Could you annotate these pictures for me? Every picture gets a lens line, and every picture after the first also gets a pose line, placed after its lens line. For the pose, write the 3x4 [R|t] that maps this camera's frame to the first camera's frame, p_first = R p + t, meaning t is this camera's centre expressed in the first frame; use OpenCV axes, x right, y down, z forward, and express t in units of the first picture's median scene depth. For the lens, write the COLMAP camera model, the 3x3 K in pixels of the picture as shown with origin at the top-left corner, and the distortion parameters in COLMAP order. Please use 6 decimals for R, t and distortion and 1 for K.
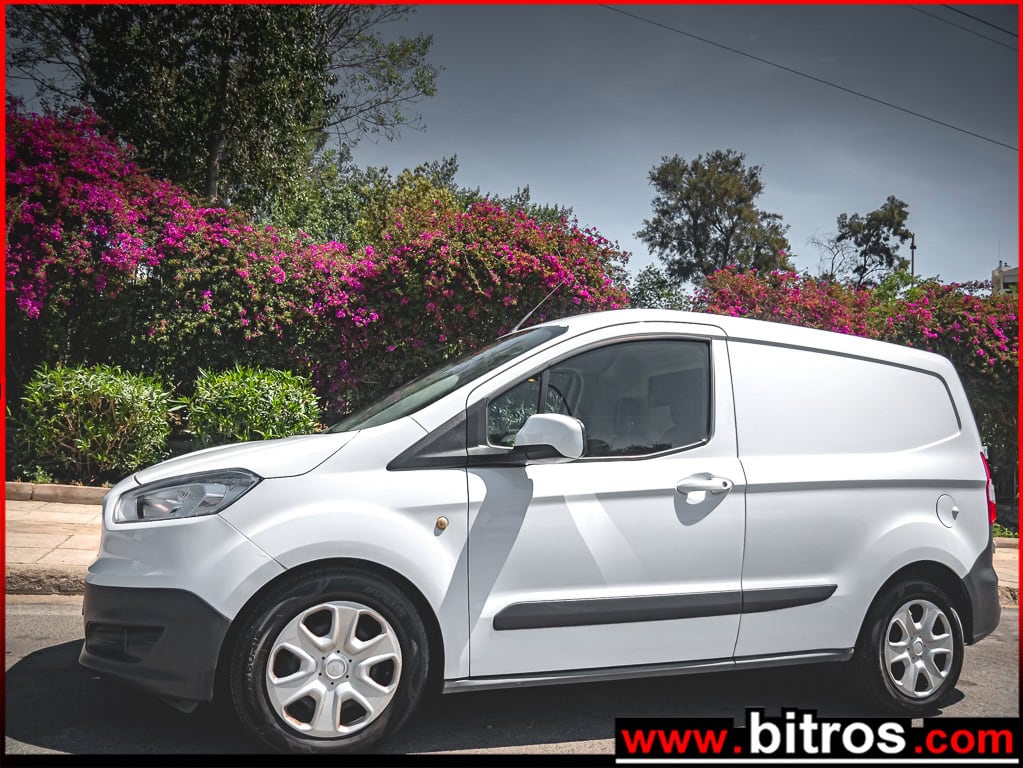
lens RADIAL K [[719.1, 0, 509.6], [0, 719.1, 385.1], [0, 0, 1]] dist [-0.048693, 0.015807]
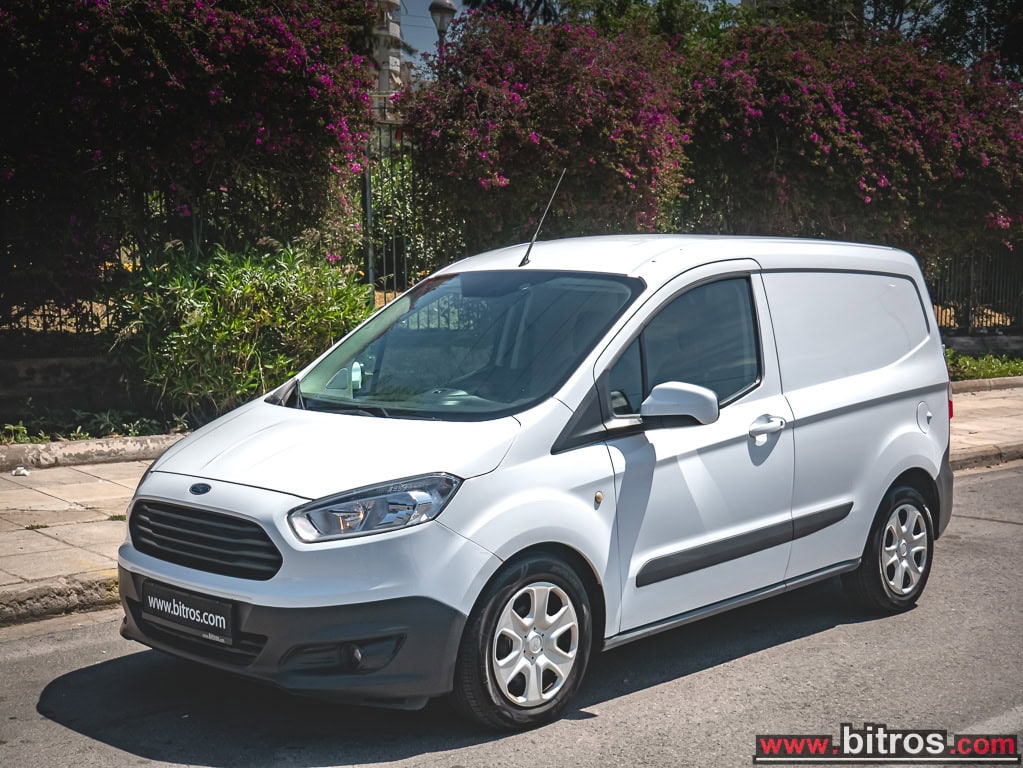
lens RADIAL K [[1330.5, 0, 512.0], [0, 1330.5, 383.8], [0, 0, 1]] dist [0.011754, 0.000000]
pose [[0.909540, -0.090602, 0.405622, -0.923824], [0.011877, 0.981217, 0.192540, -0.326476], [-0.415448, -0.170306, 0.893532, -0.621670]]
